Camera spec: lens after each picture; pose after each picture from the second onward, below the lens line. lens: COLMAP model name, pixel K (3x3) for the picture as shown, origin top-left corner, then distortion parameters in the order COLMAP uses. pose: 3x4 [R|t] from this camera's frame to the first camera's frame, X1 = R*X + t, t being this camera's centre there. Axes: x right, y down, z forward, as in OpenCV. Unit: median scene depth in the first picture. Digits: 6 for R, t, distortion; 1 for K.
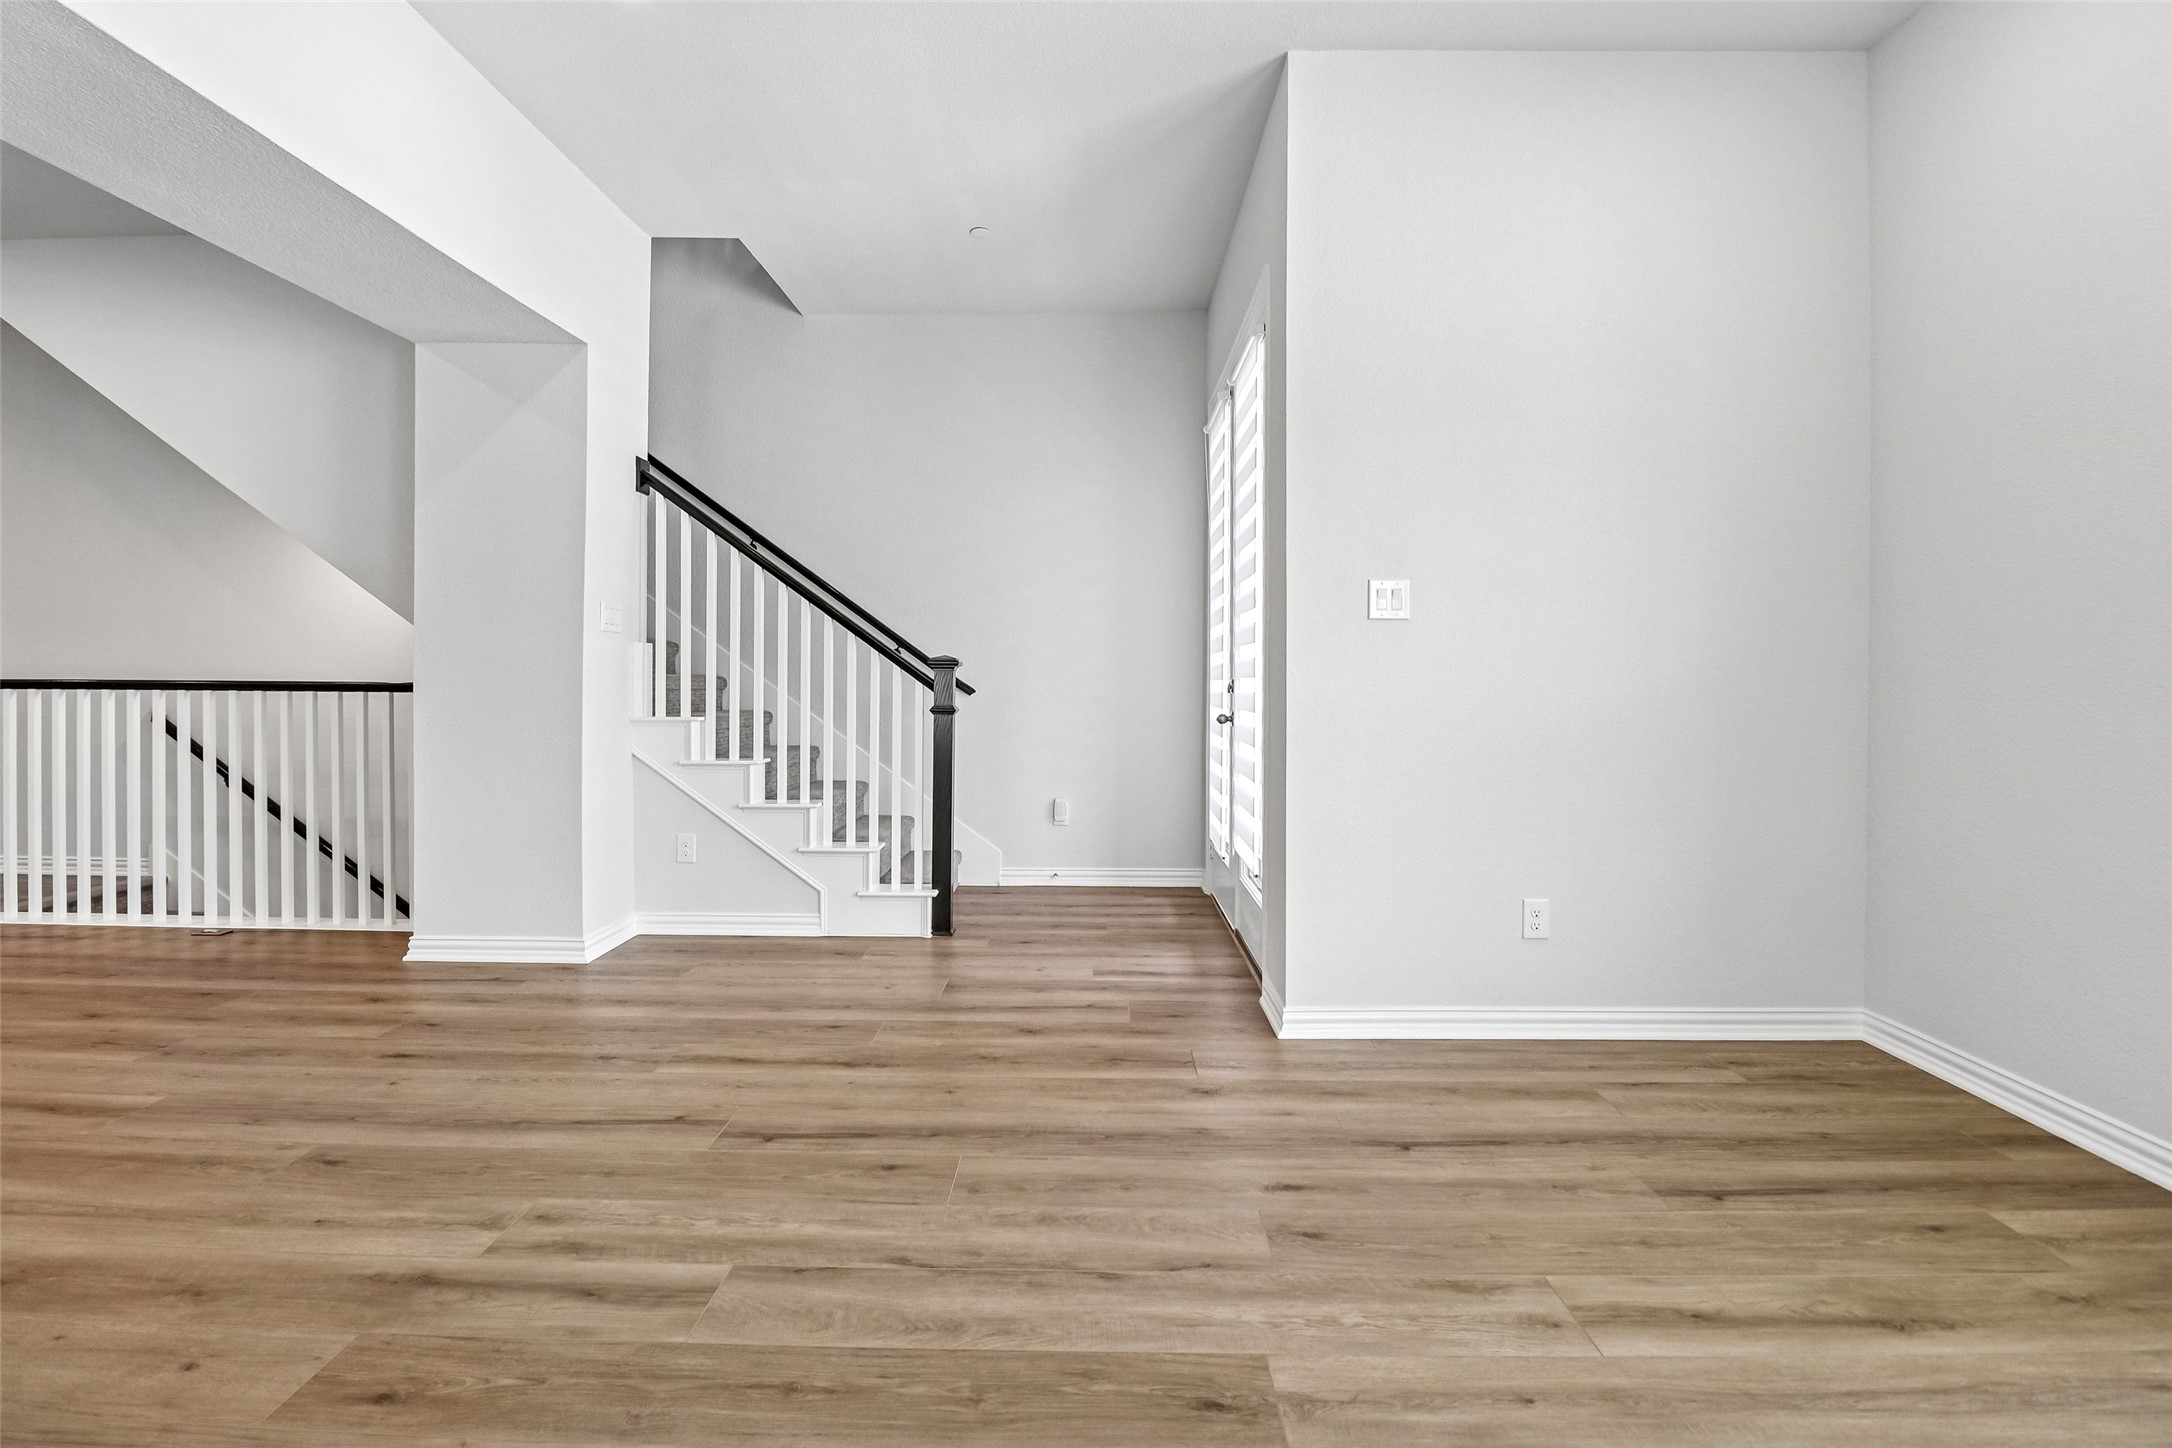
lens RADIAL K [[1026.1, 0, 1072.1], [0, 1026.1, 688.9], [0, 0, 1]] dist [0.002217, -0.012627]
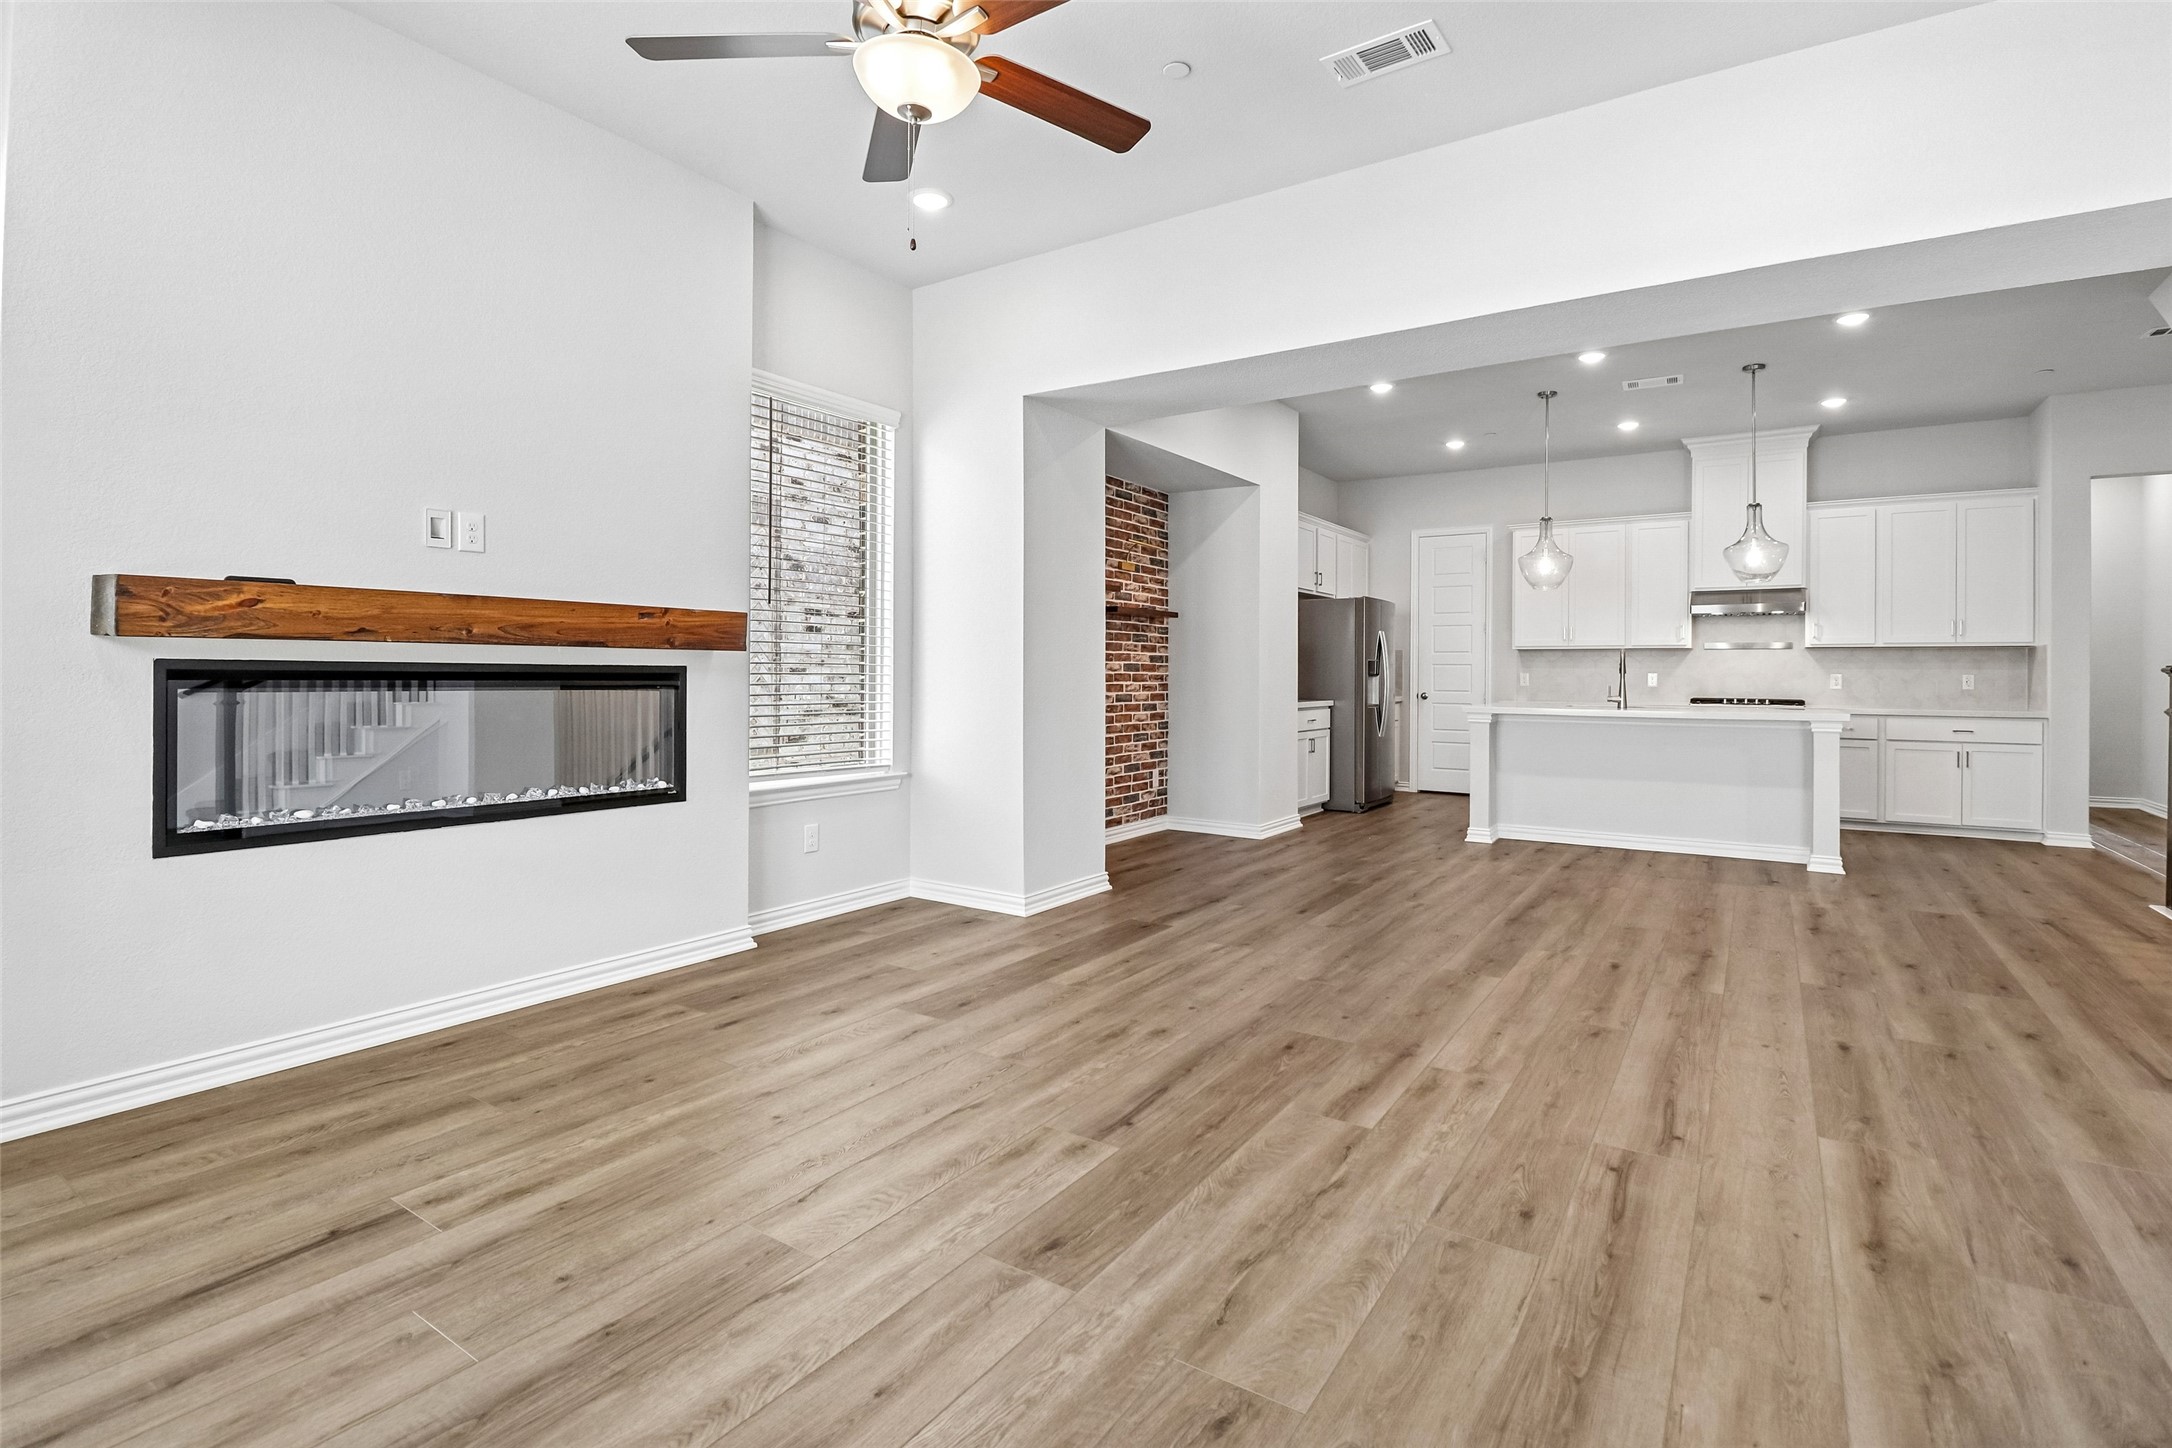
lens RADIAL K [[1026.1, 0, 1086.8], [0, 1026.1, 674.8], [0, 0, 1]] dist [0.002217, -0.012627]
pose [[-0.532004, -0.006275, -0.846718, 0.833377], [-0.014849, 0.999888, 0.001920, -0.011502], [0.846611, 0.013595, -0.532038, 1.183185]]
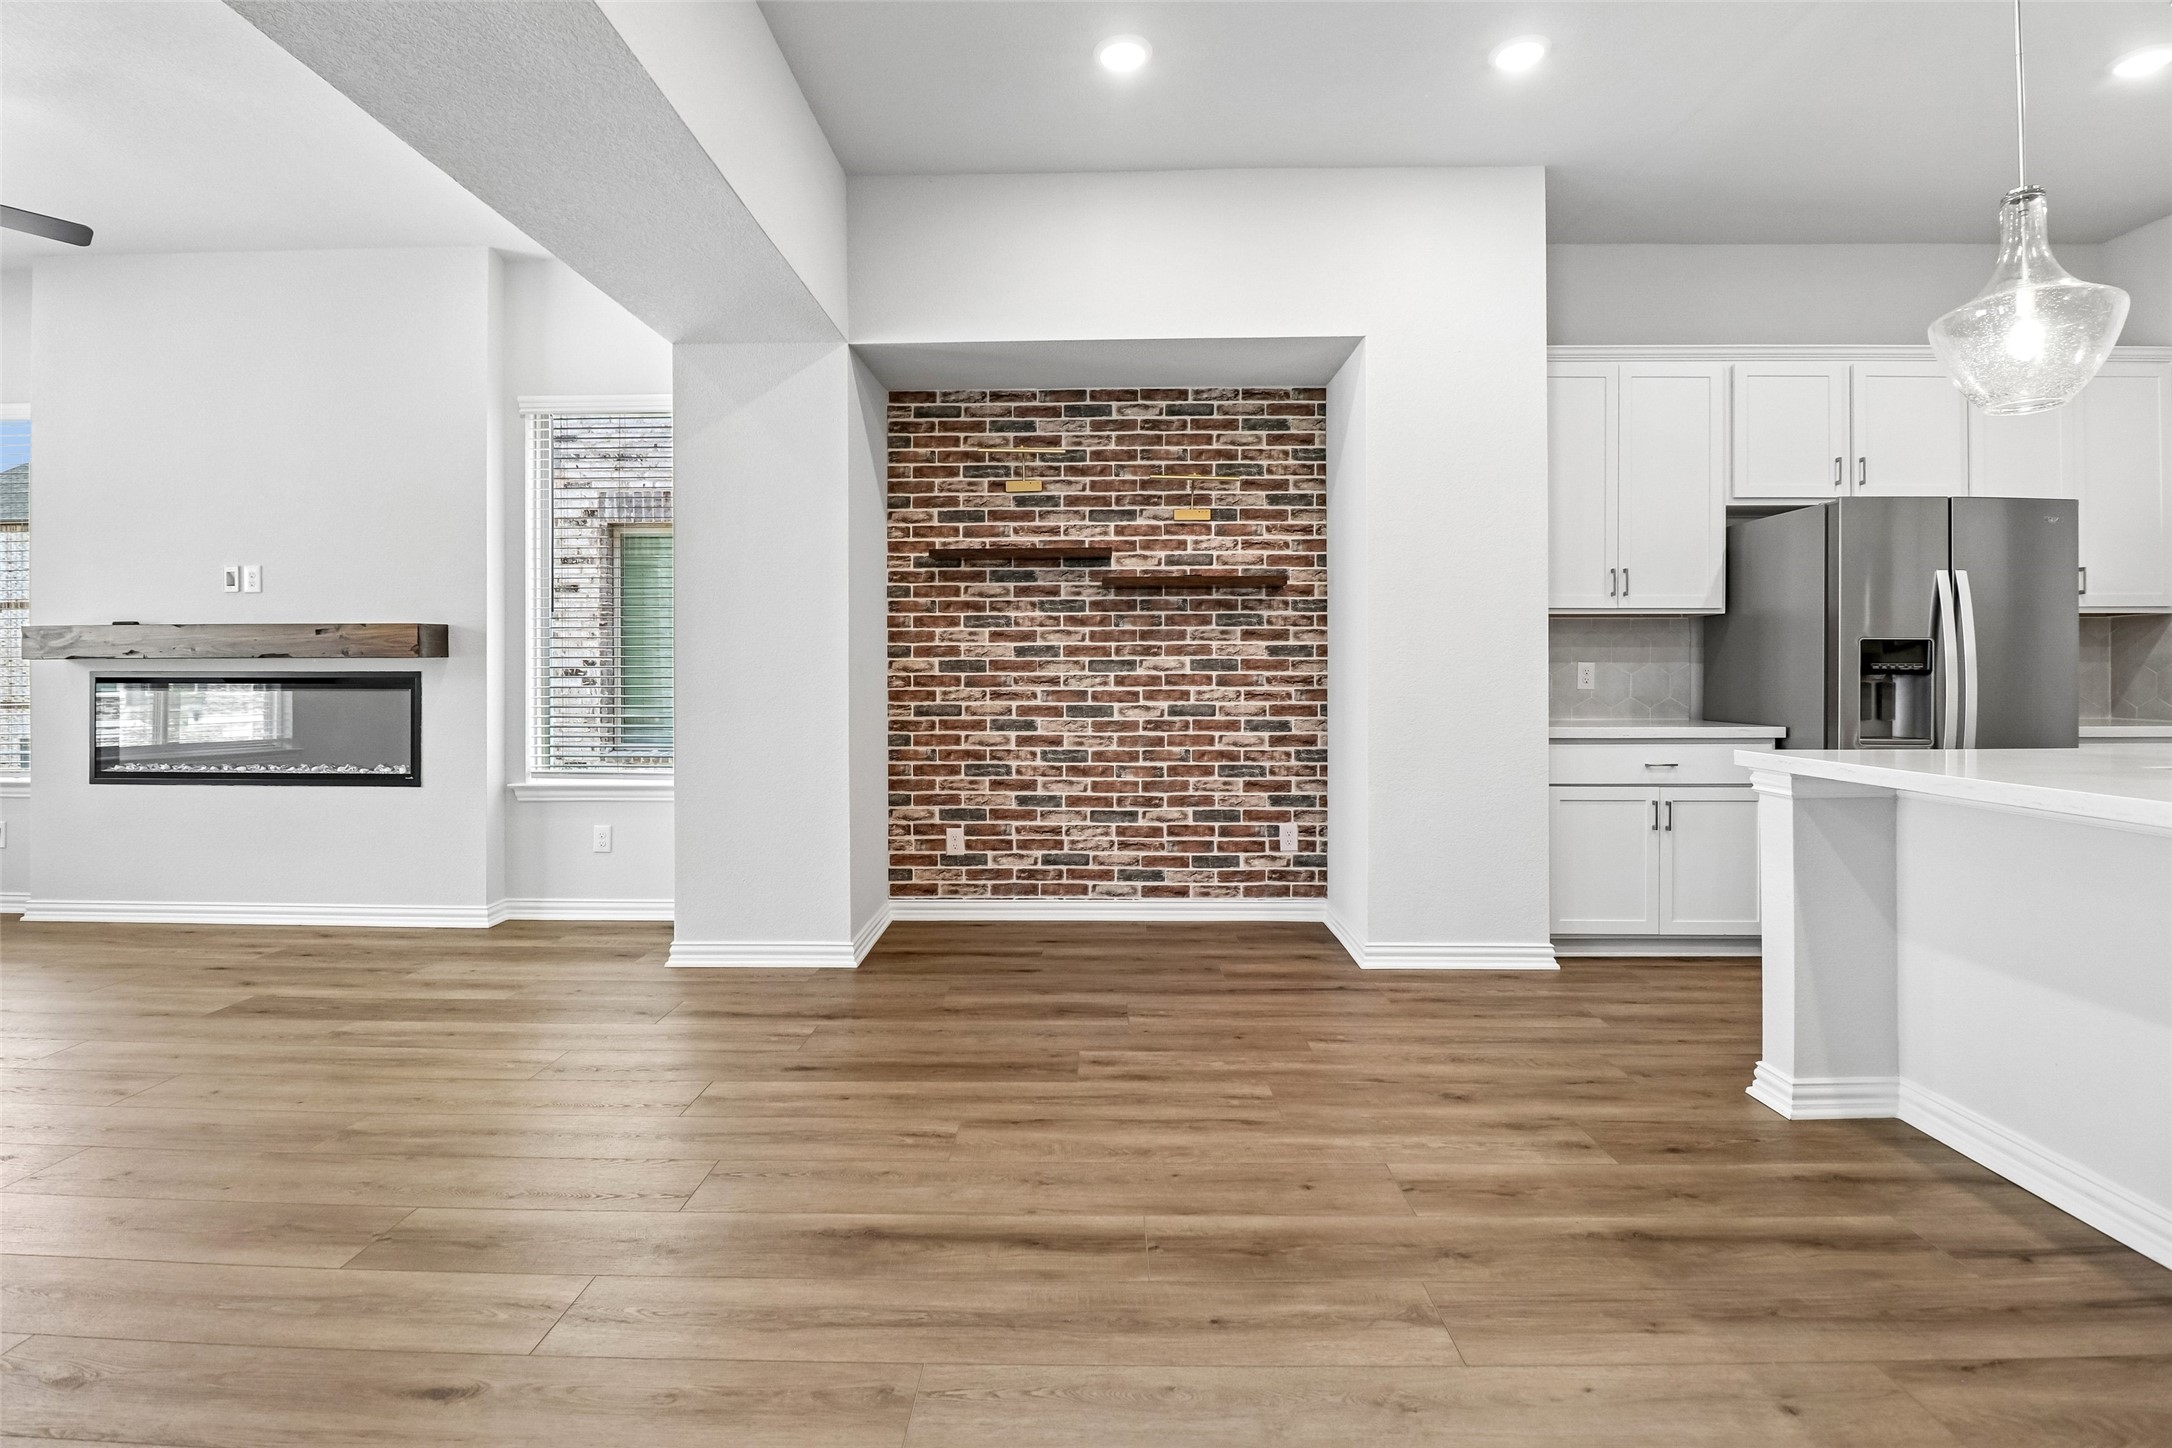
lens RADIAL K [[1026.1, 0, 1073.5], [0, 1026.1, 678.0], [0, 0, 1]] dist [0.002217, -0.012627]
pose [[-0.999987, -0.002841, 0.004229, -1.568868], [-0.002801, 0.999950, 0.009549, -0.023333], [-0.004255, 0.009537, -0.999945, 1.718185]]
